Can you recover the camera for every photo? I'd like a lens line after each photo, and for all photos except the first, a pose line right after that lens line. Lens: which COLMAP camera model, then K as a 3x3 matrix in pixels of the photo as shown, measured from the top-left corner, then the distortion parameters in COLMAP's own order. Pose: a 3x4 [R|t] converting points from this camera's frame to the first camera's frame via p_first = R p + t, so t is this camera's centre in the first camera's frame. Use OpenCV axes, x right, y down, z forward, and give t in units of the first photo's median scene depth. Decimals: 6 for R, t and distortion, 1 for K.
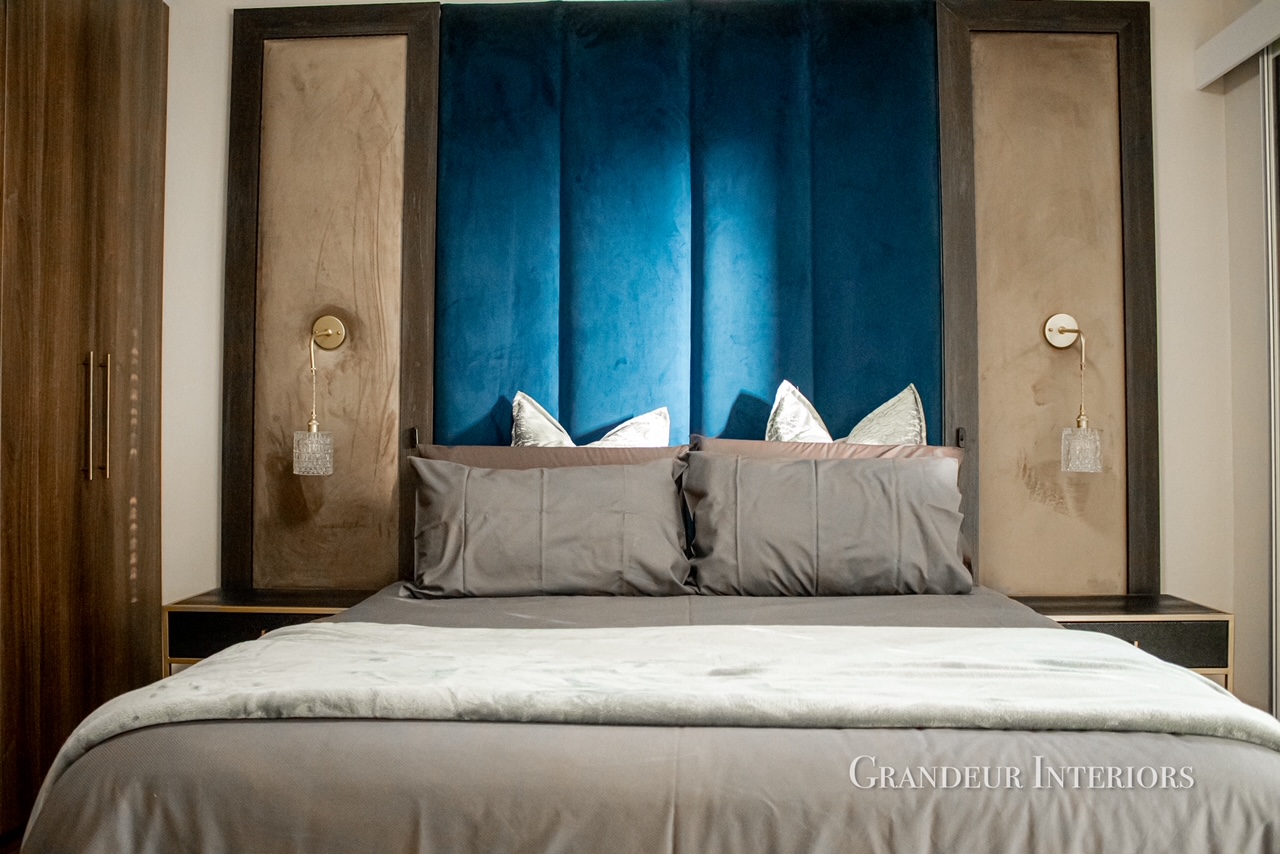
lens RADIAL K [[1036.0, 0, 640.0], [0, 1036.0, 427.0], [0, 0, 1]] dist [-0.176626, 0.148361]
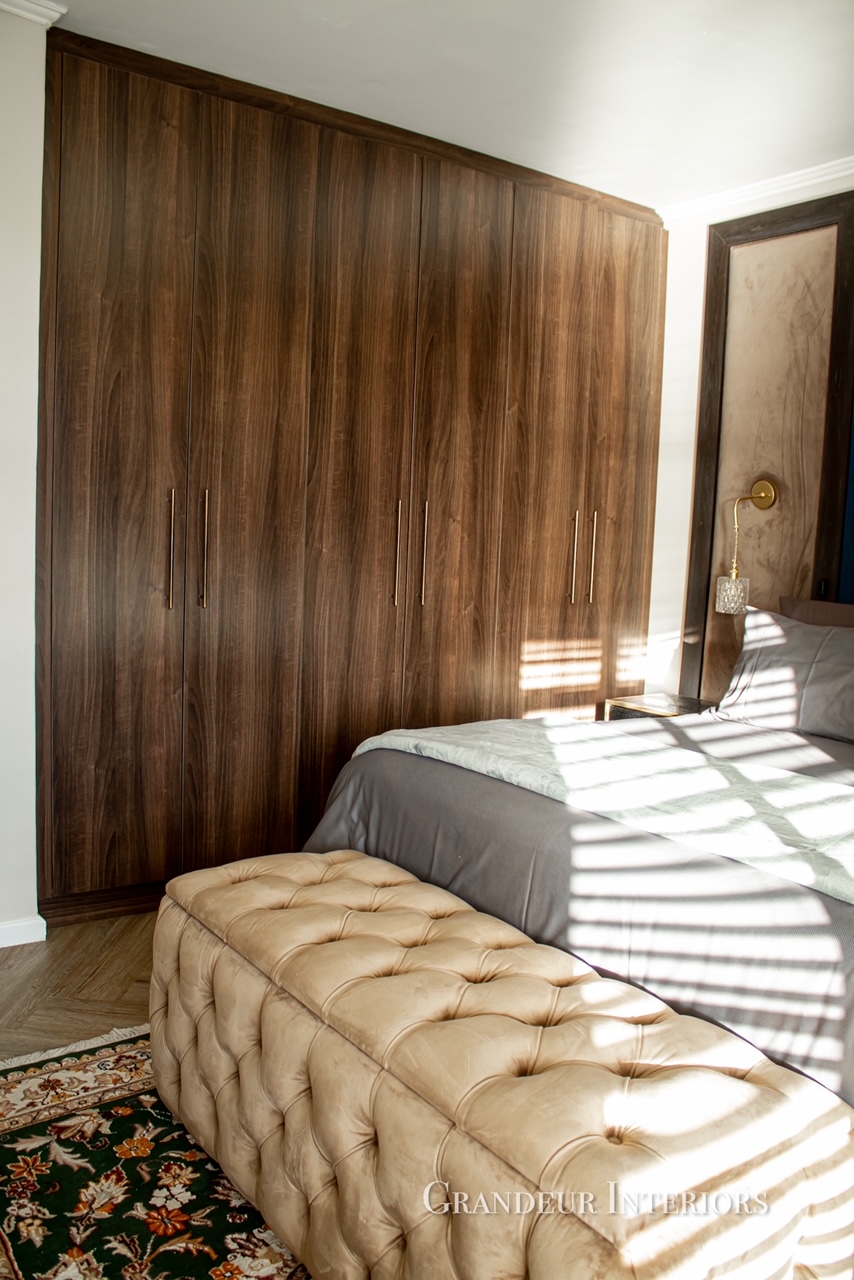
lens RADIAL K [[1036.0, 0, 454.0], [0, 1036.0, 642.2], [0, 0, 1]] dist [-0.176626, 0.148361]
pose [[0.627594, 0.110070, -0.770721, 0.407144], [-0.032394, 0.992790, 0.115406, -0.047832], [0.777867, -0.047461, 0.626634, -0.034778]]
